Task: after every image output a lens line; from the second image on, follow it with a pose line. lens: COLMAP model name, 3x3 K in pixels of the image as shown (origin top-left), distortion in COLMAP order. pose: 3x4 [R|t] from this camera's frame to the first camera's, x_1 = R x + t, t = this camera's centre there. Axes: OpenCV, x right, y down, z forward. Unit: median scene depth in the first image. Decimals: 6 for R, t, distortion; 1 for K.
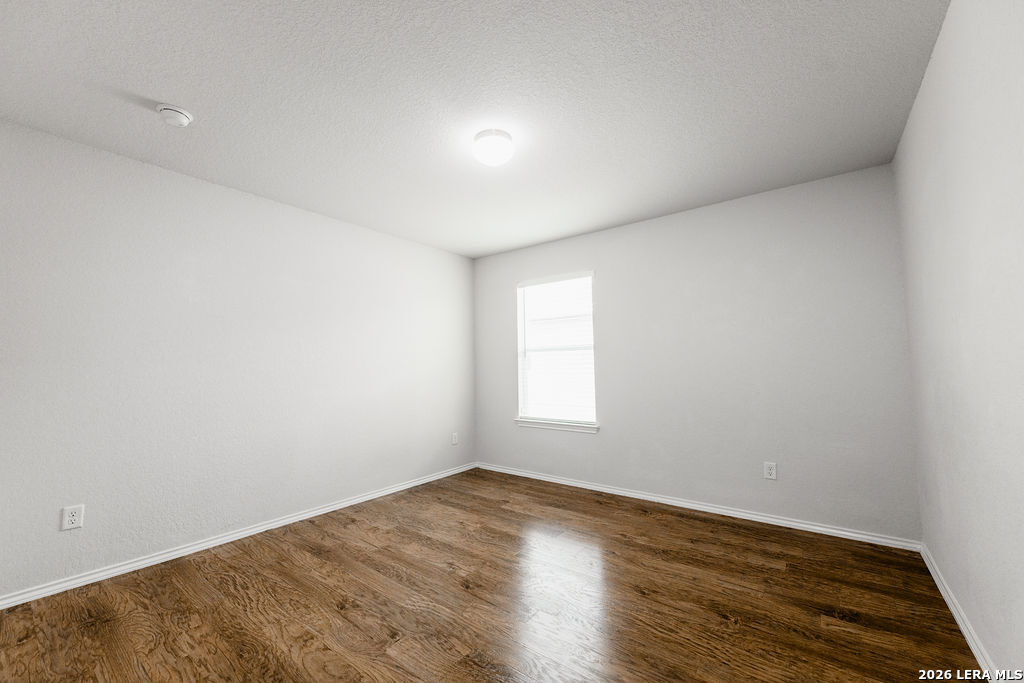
lens RADIAL K [[400.4, 0, 511.2], [0, 400.4, 342.6], [0, 0, 1]] dist [-0.001224, -0.000740]
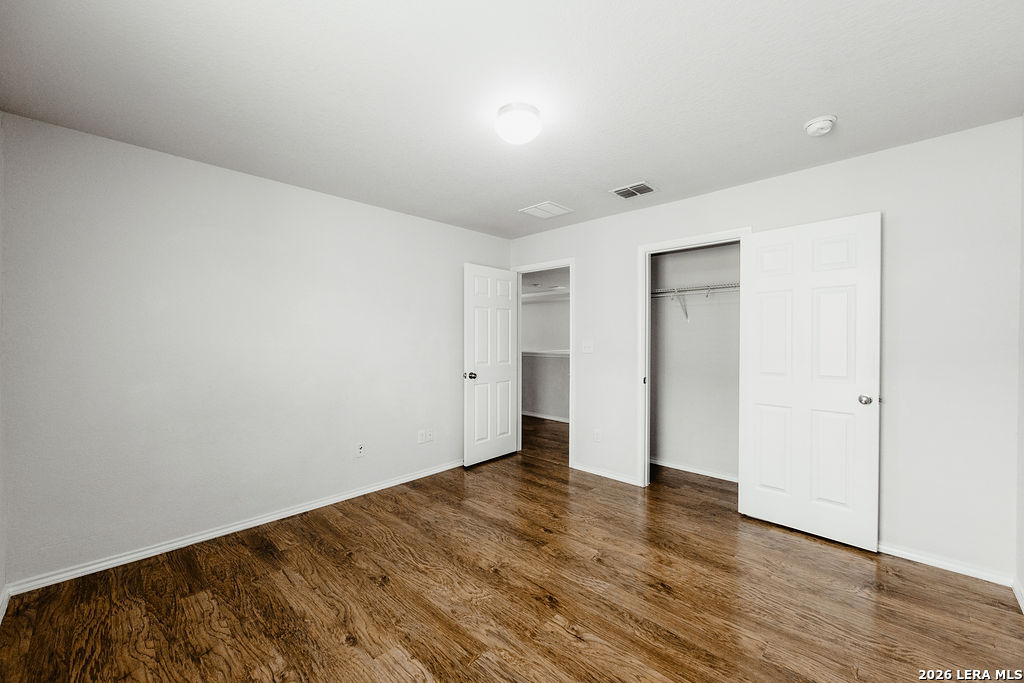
lens RADIAL K [[398.6, 0, 505.3], [0, 398.6, 340.6], [0, 0, 1]] dist [-0.001544, -0.000279]
pose [[-0.991731, 0.014298, 0.127533, -0.115160], [0.006409, 0.998052, -0.062056, 0.050603], [-0.128172, -0.060725, -0.989891, 1.734395]]
